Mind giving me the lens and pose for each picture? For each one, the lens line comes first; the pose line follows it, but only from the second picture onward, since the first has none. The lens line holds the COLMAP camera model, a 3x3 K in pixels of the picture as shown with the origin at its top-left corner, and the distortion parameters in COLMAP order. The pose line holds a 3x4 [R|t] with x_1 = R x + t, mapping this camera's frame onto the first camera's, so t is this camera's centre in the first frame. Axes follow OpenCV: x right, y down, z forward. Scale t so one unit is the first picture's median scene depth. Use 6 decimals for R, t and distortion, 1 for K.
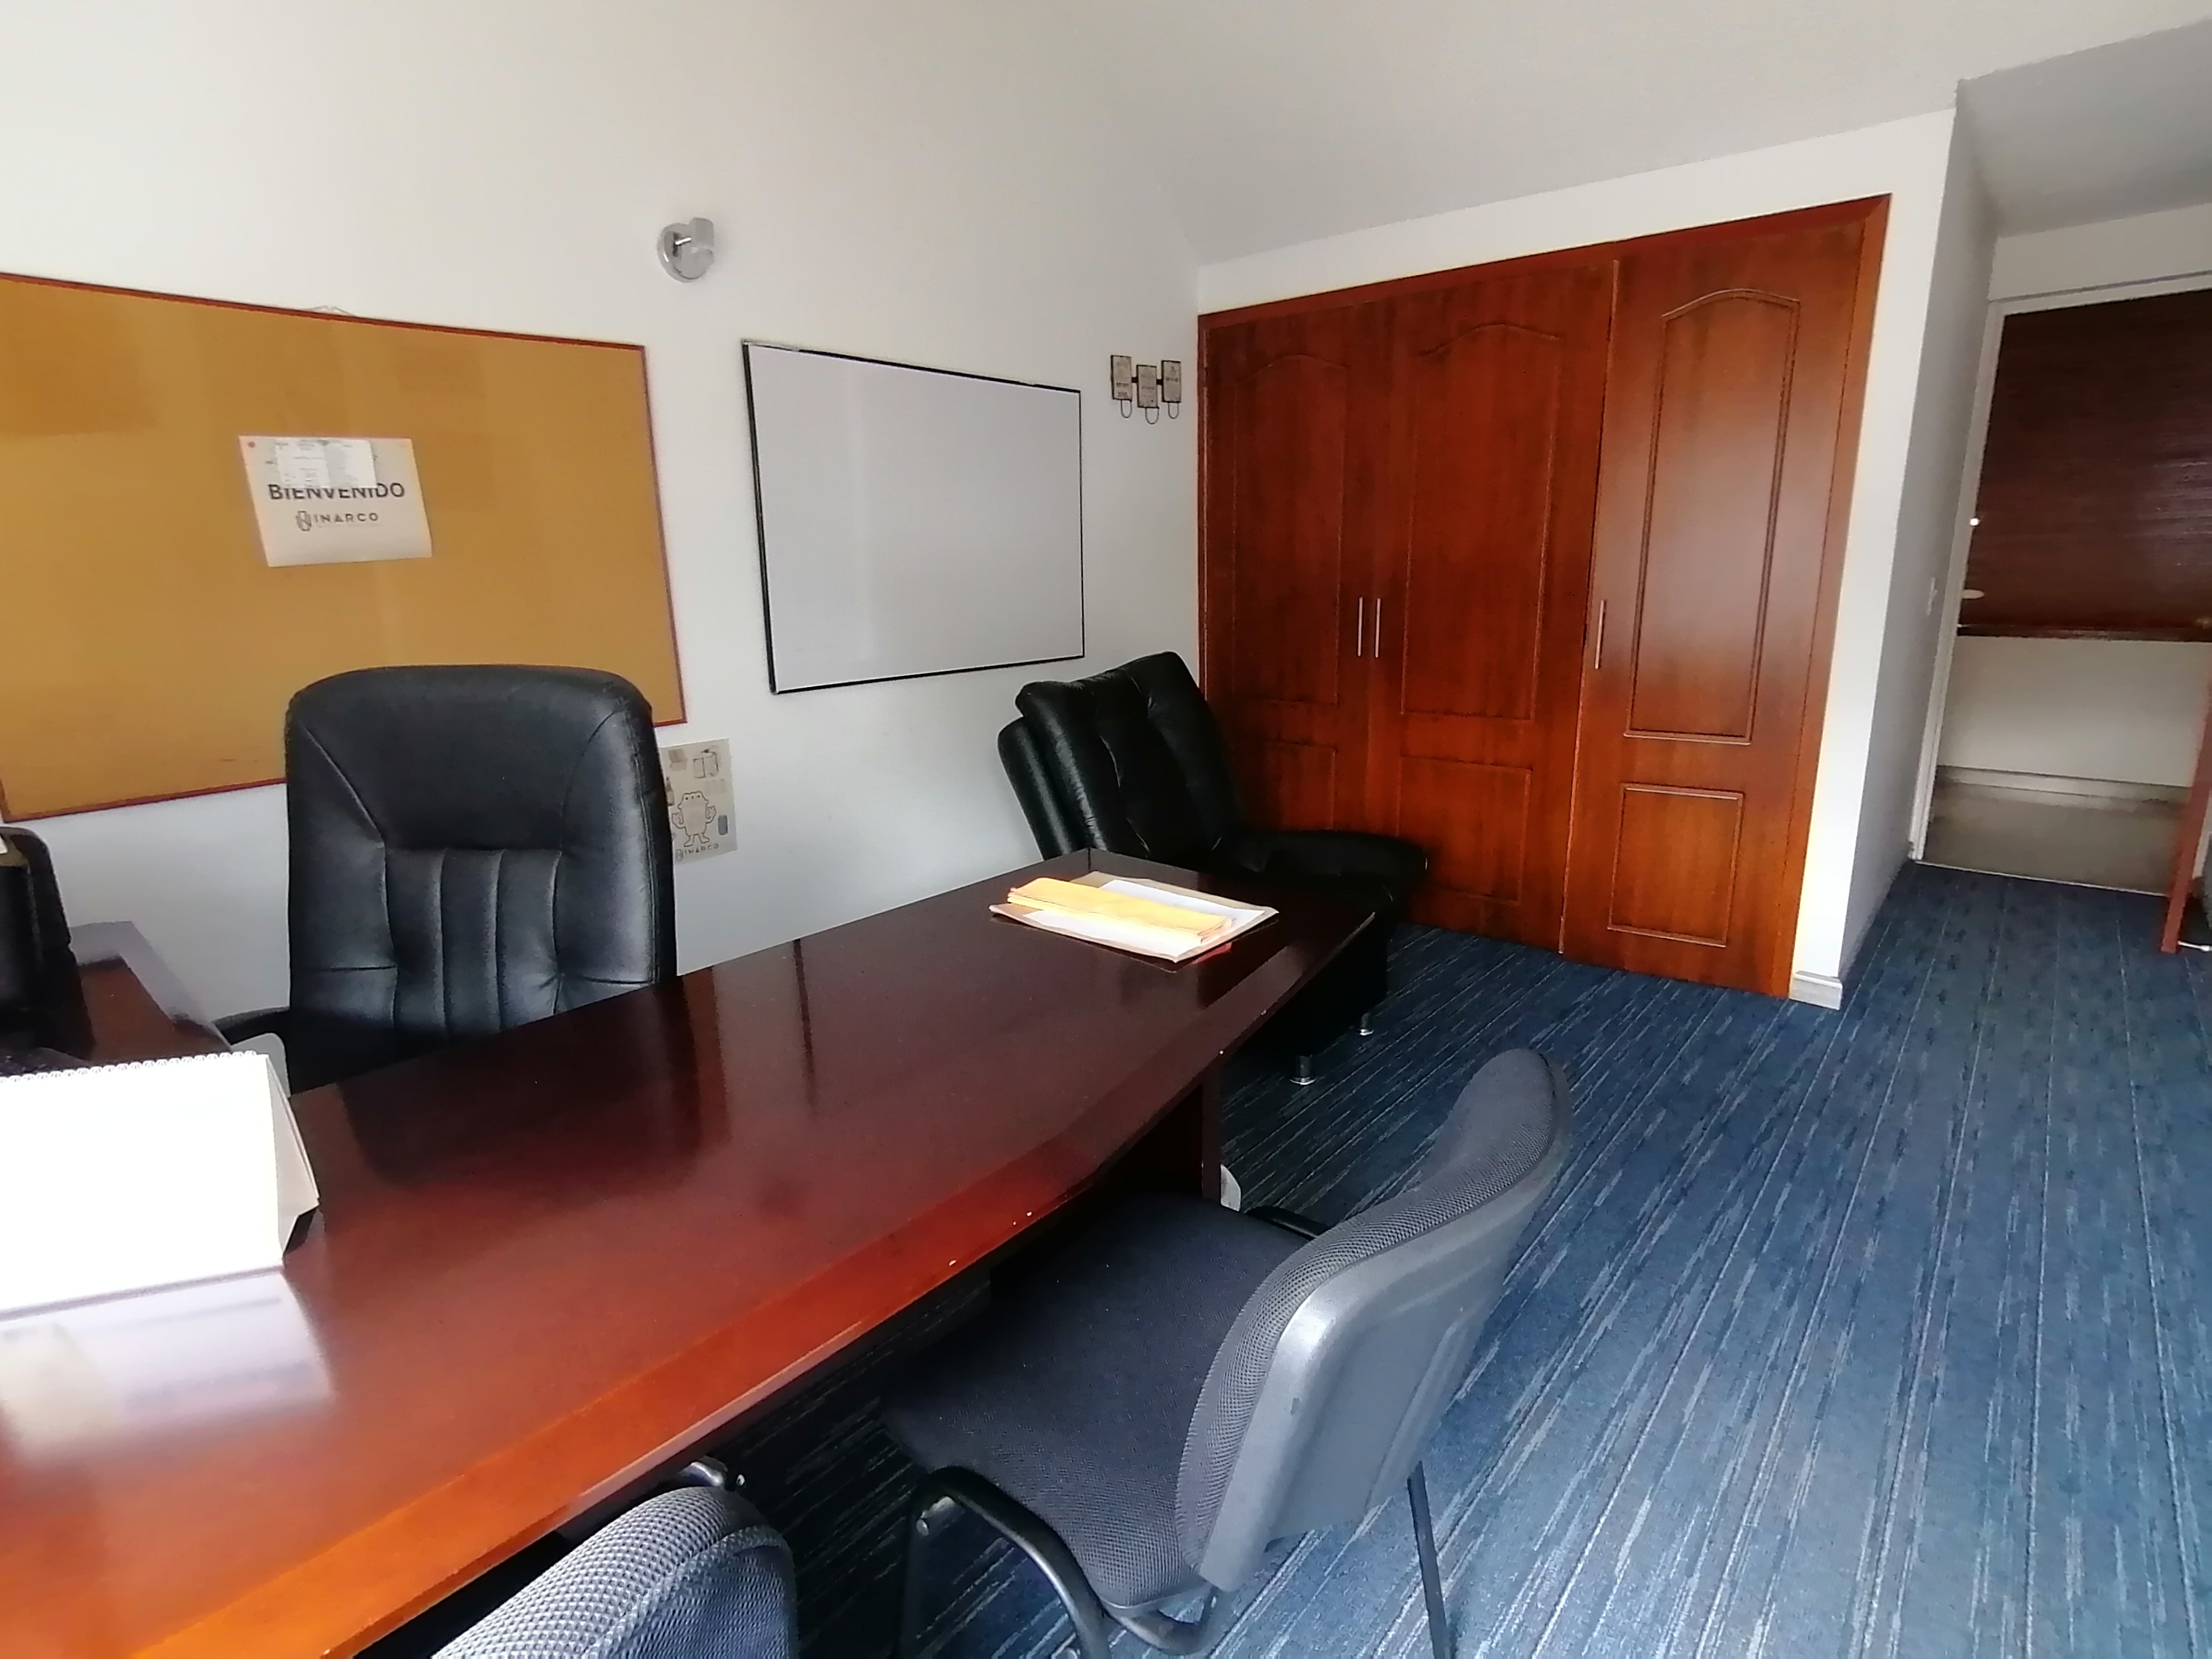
lens RADIAL K [[1101.9, 0, 1111.1], [0, 1101.9, 827.4], [0, 0, 1]] dist [-0.001577, -0.003045]
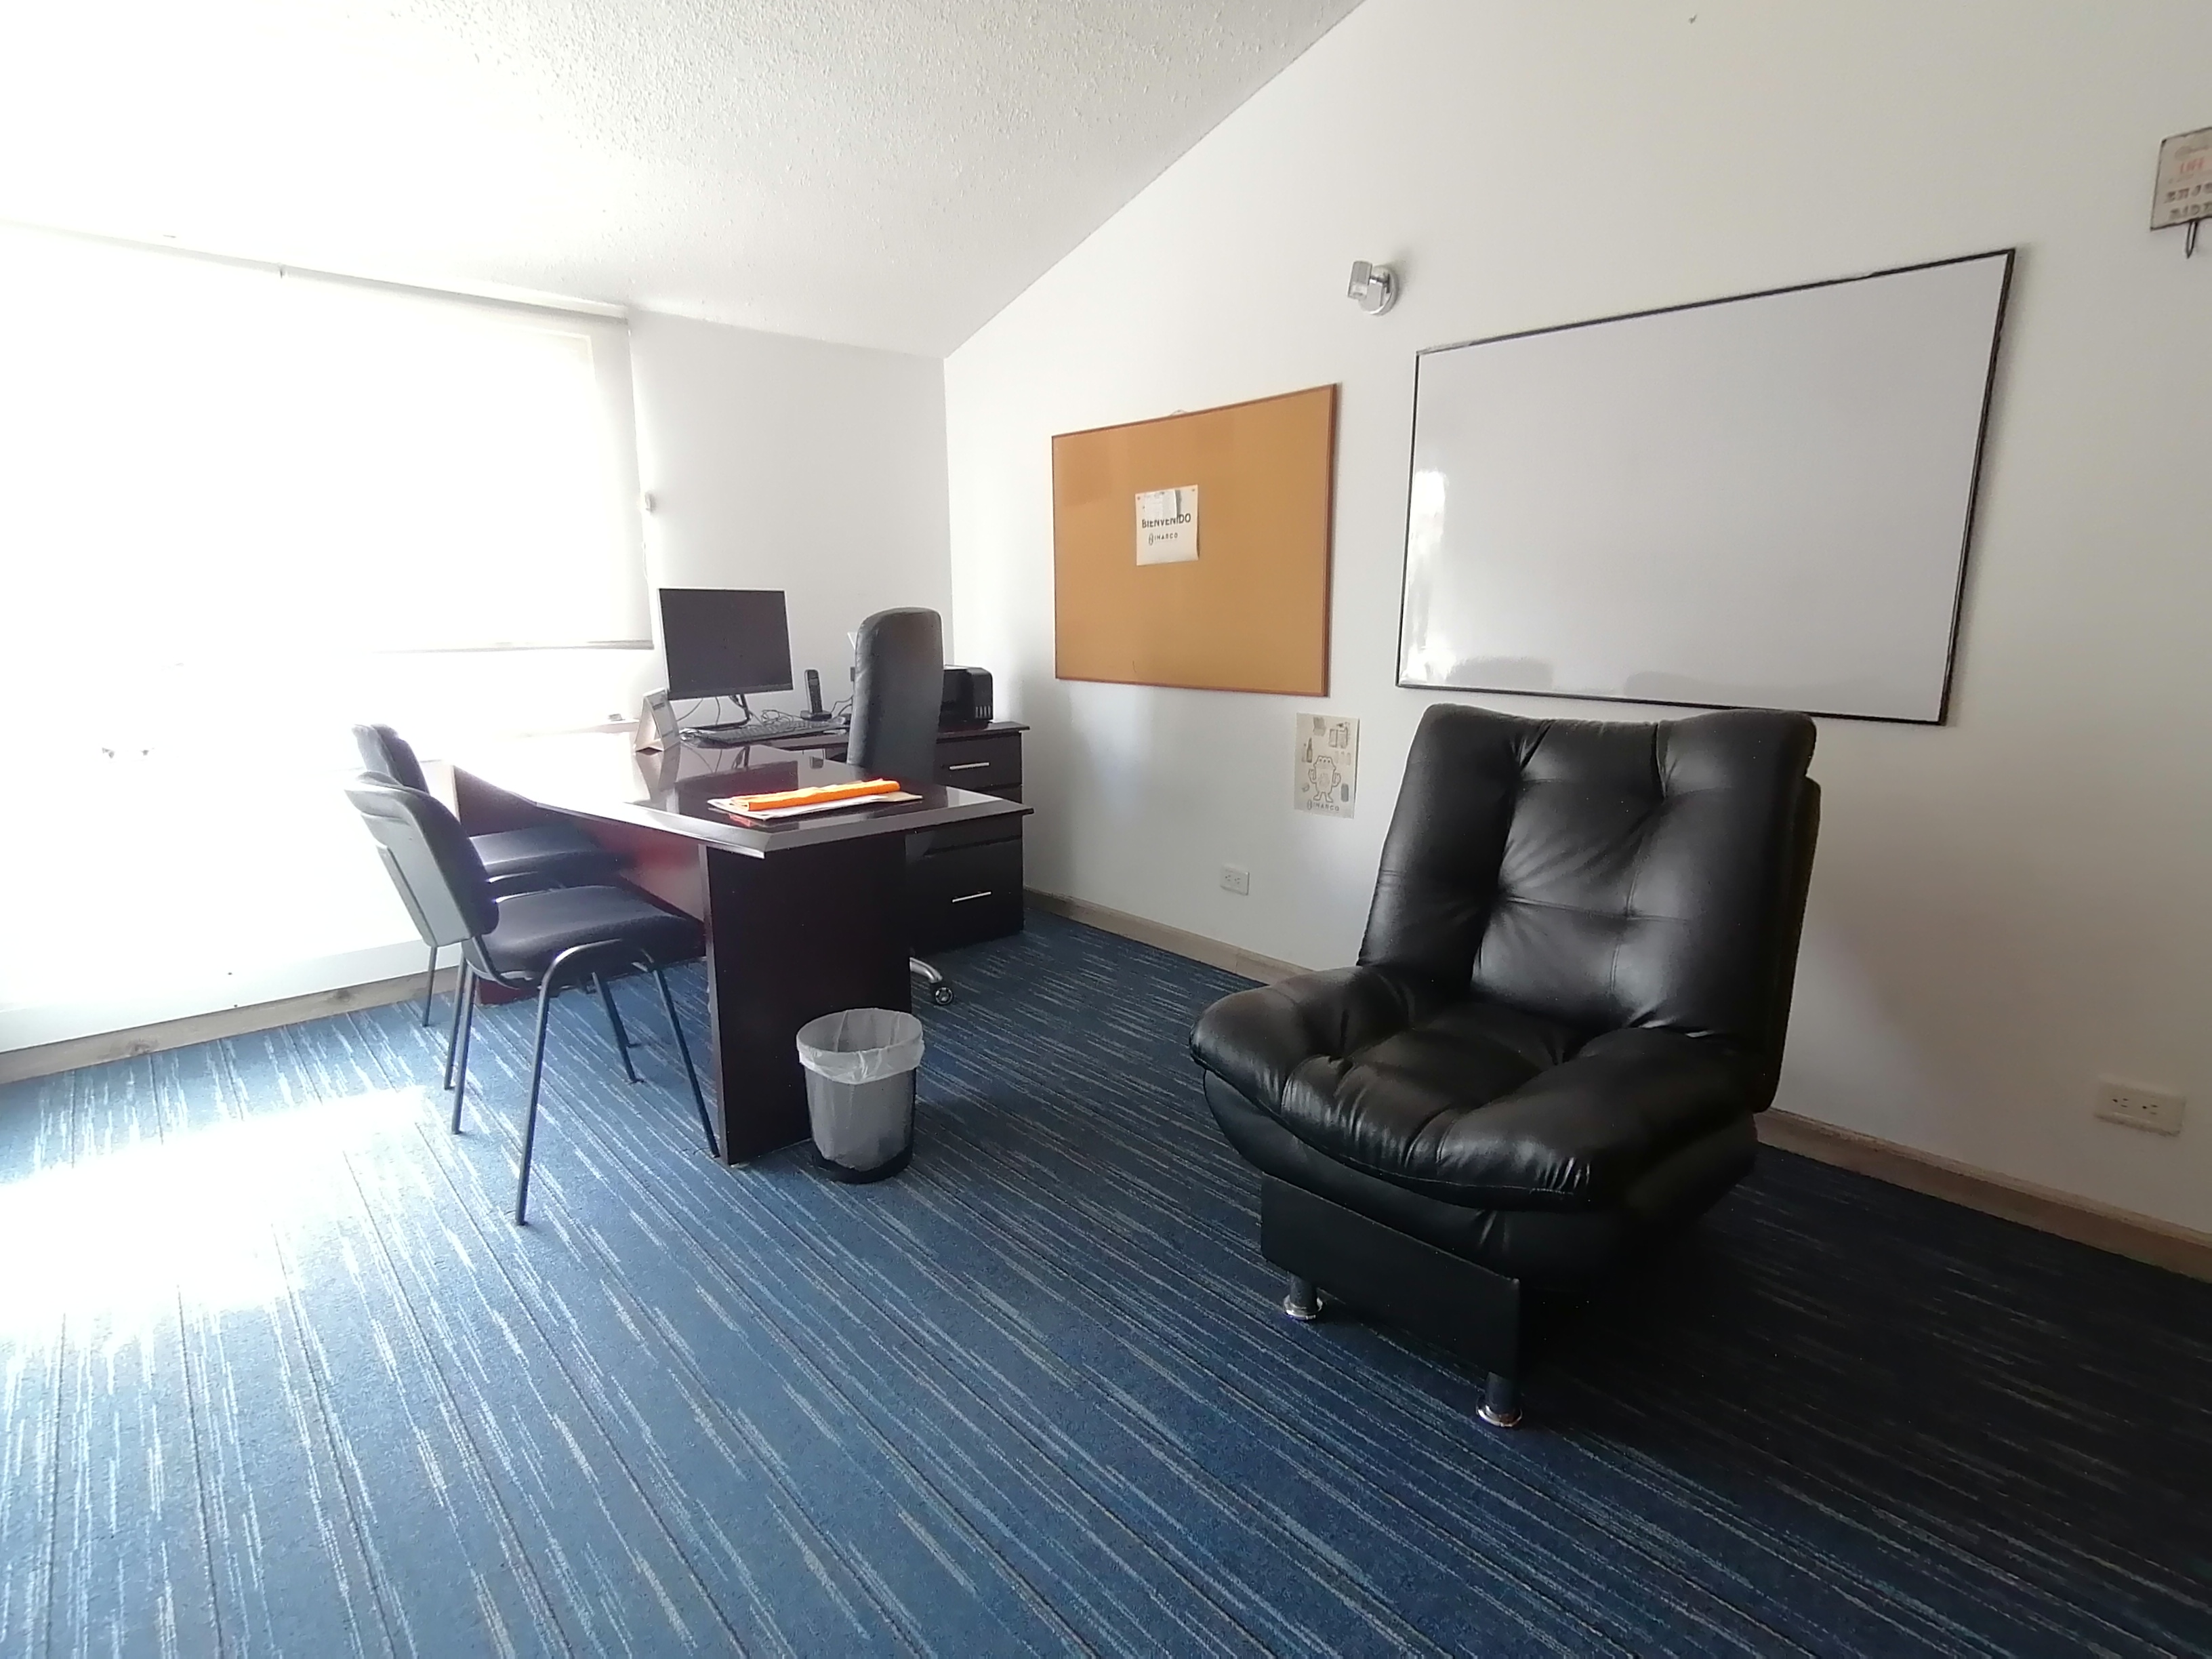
lens RADIAL K [[1101.9, 0, 1105.5], [0, 1101.9, 828.1], [0, 0, 1]] dist [-0.001577, -0.003045]
pose [[-0.128040, 0.218360, -0.967432, 1.074520], [-0.232672, 0.941623, 0.243329, -0.255663], [0.964090, 0.256250, -0.069759, 1.168557]]
